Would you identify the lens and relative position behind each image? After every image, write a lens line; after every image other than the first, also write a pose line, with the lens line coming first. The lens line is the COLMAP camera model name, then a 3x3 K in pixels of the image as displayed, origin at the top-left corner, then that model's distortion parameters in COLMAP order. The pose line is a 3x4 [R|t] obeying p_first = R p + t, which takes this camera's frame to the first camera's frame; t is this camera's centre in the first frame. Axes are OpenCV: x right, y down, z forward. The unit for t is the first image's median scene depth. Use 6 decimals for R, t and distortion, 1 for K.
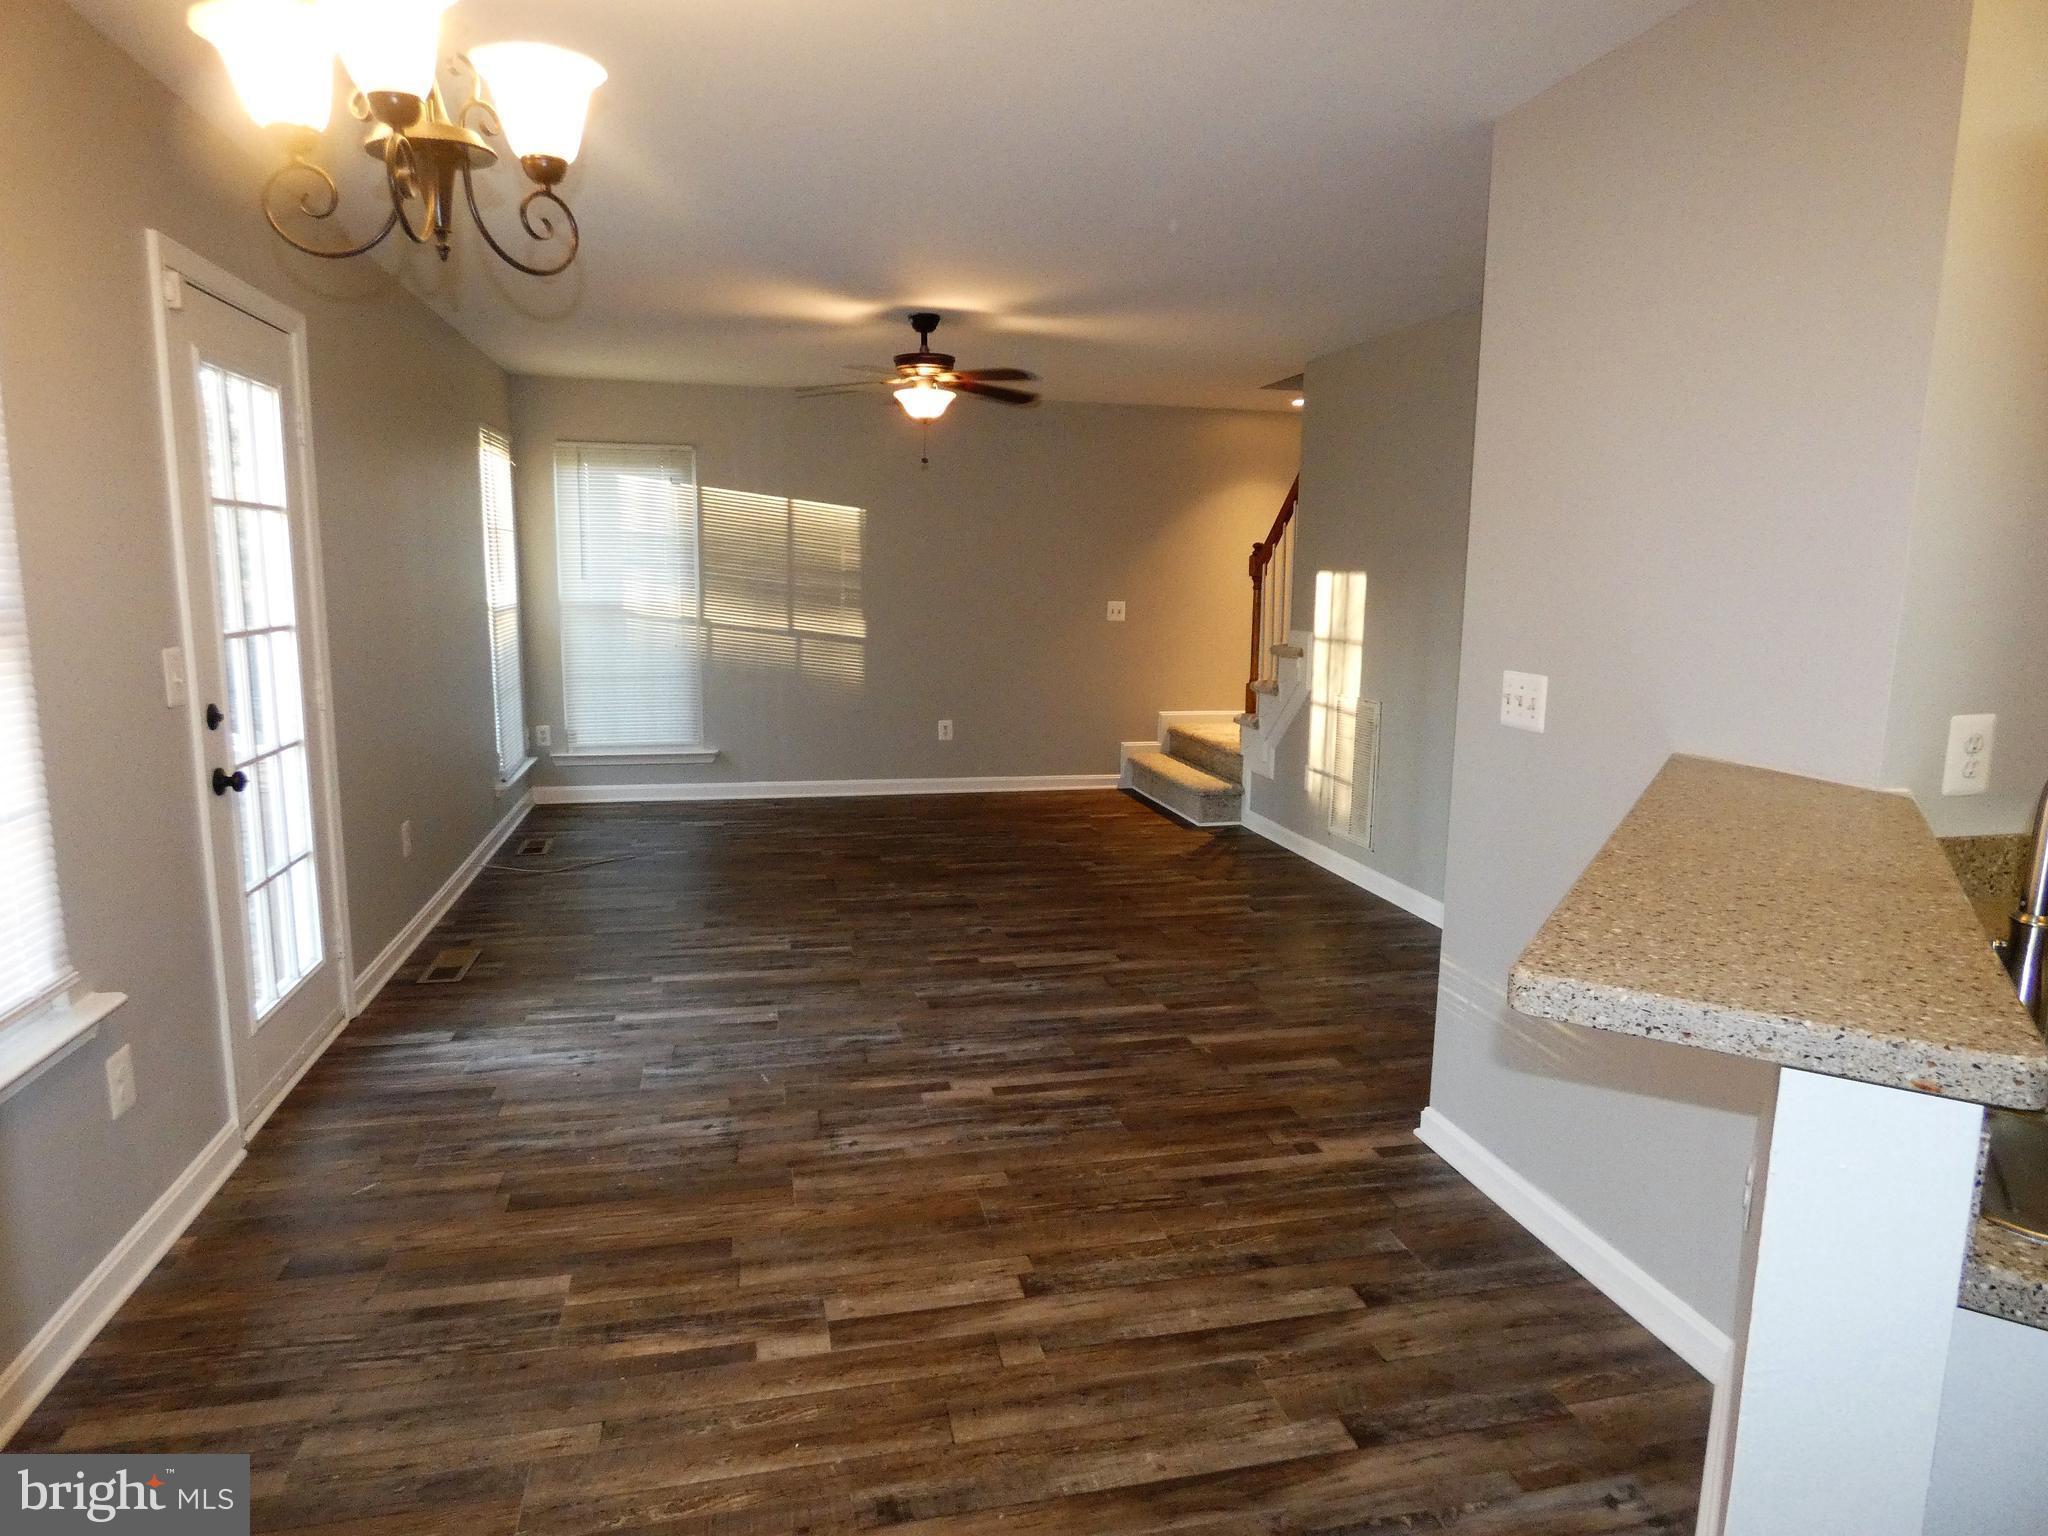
lens RADIAL K [[1219.3, 0, 1024.4], [0, 1219.3, 761.5], [0, 0, 1]] dist [-0.002746, 0.000035]
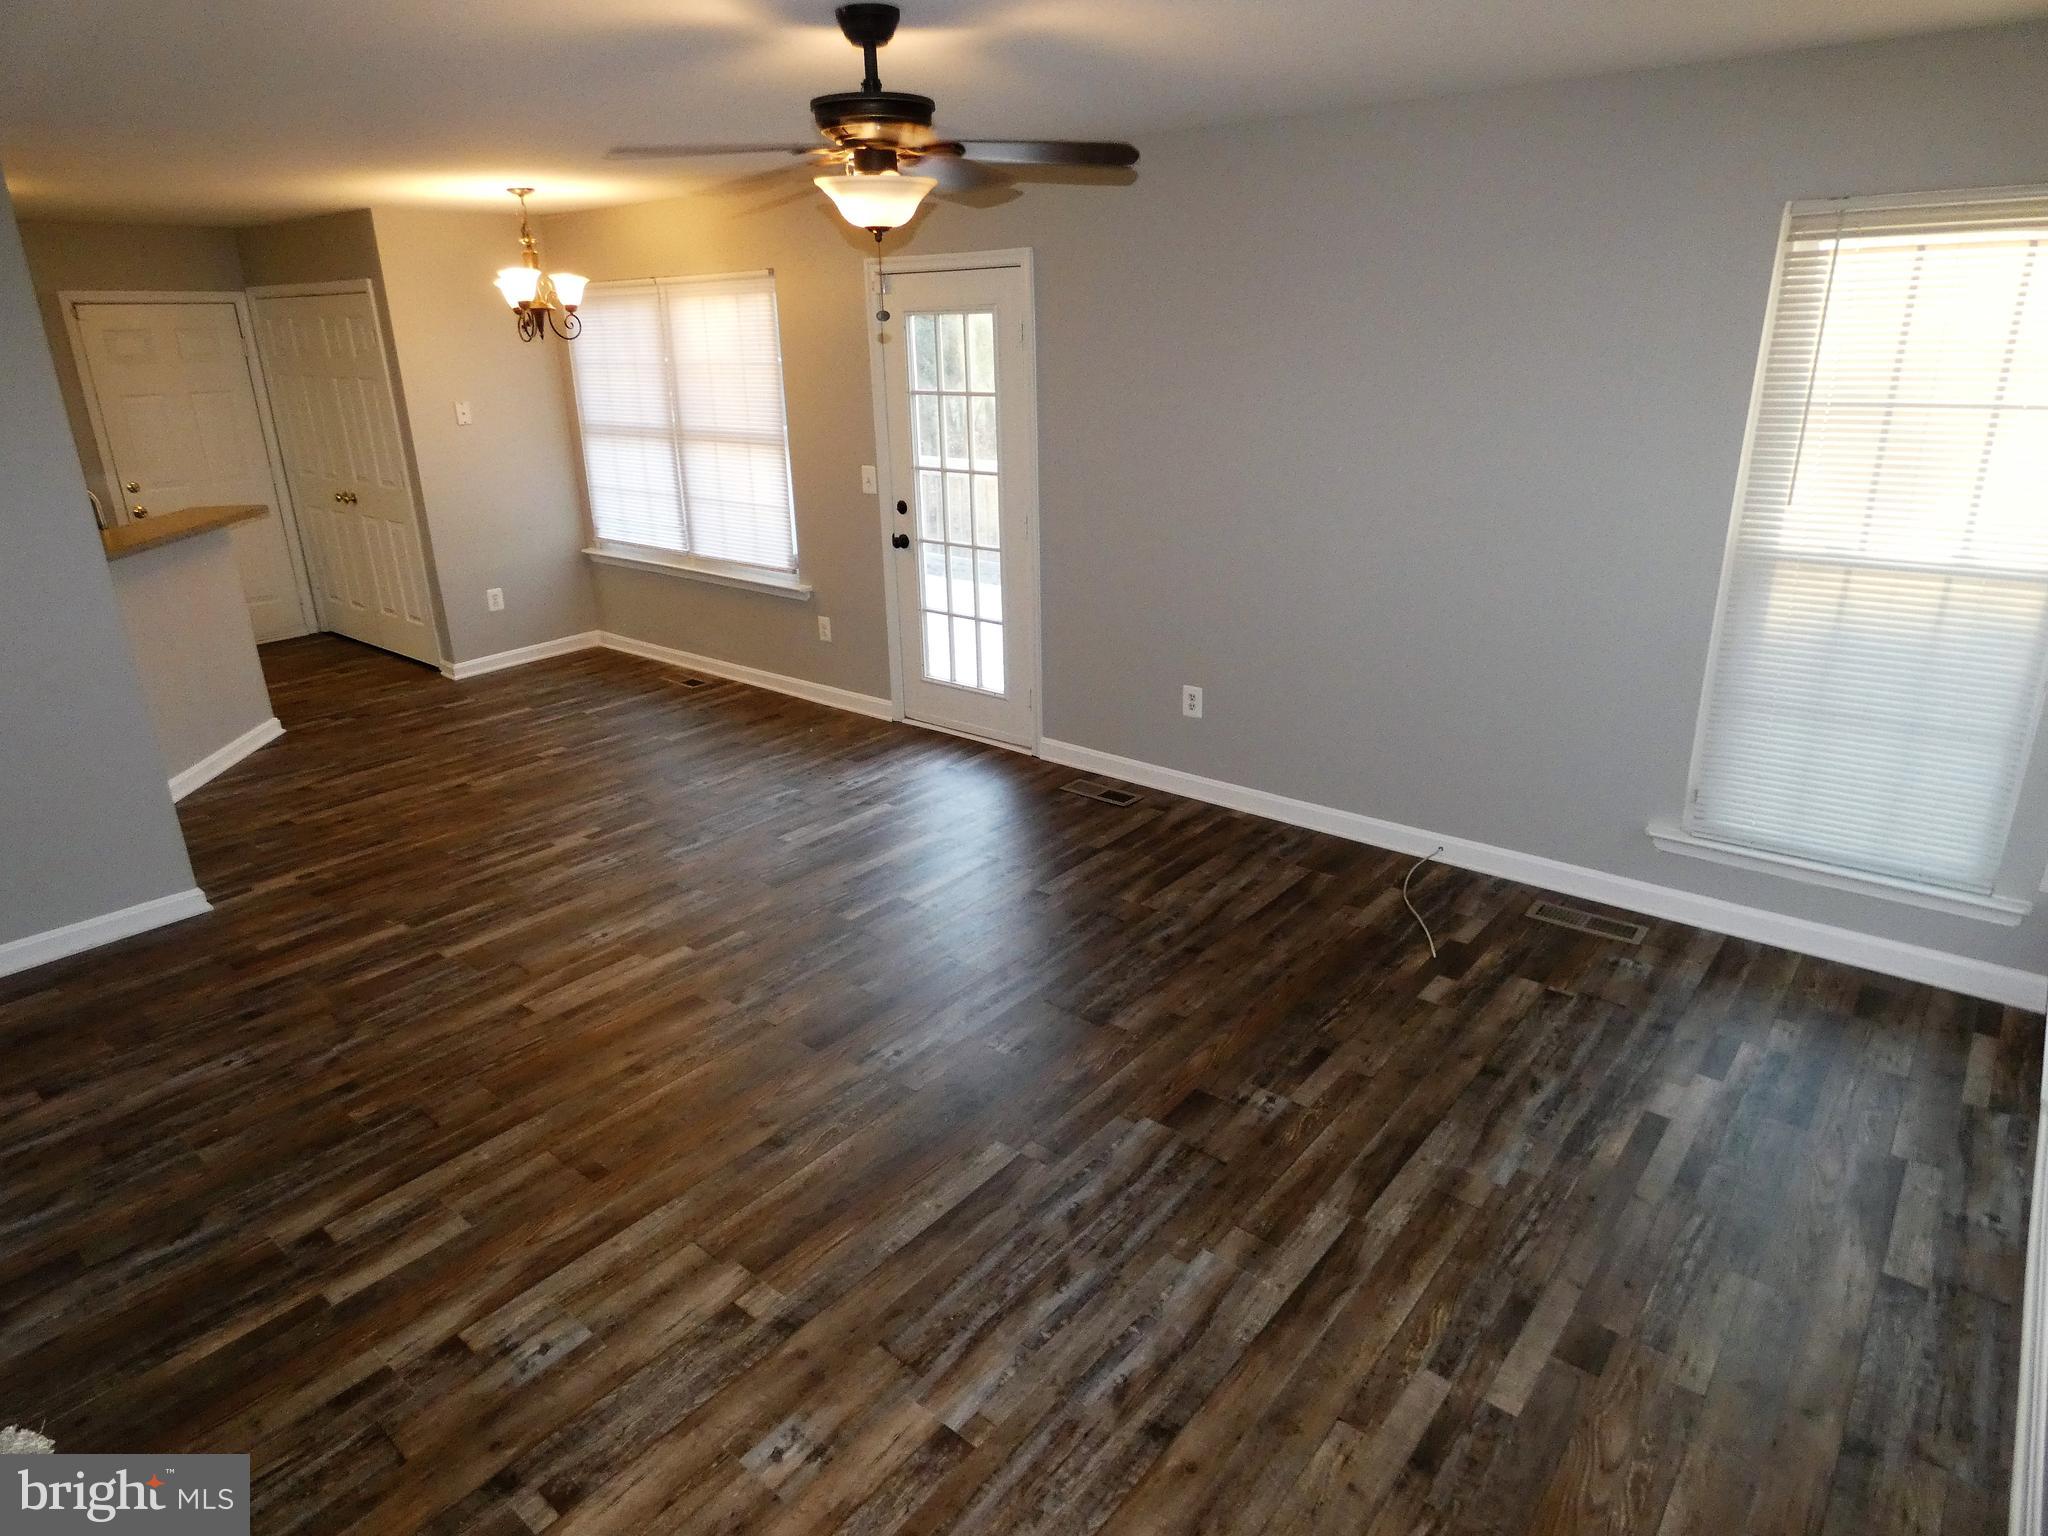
lens RADIAL K [[1219.3, 0, 1015.5], [0, 1219.3, 768.0], [0, 0, 1]] dist [-0.002746, 0.000035]
pose [[-0.801284, 0.208376, -0.560823, 0.303341], [-0.081975, 0.890307, 0.447921, -0.457291], [0.592641, 0.404886, -0.696307, 2.180062]]
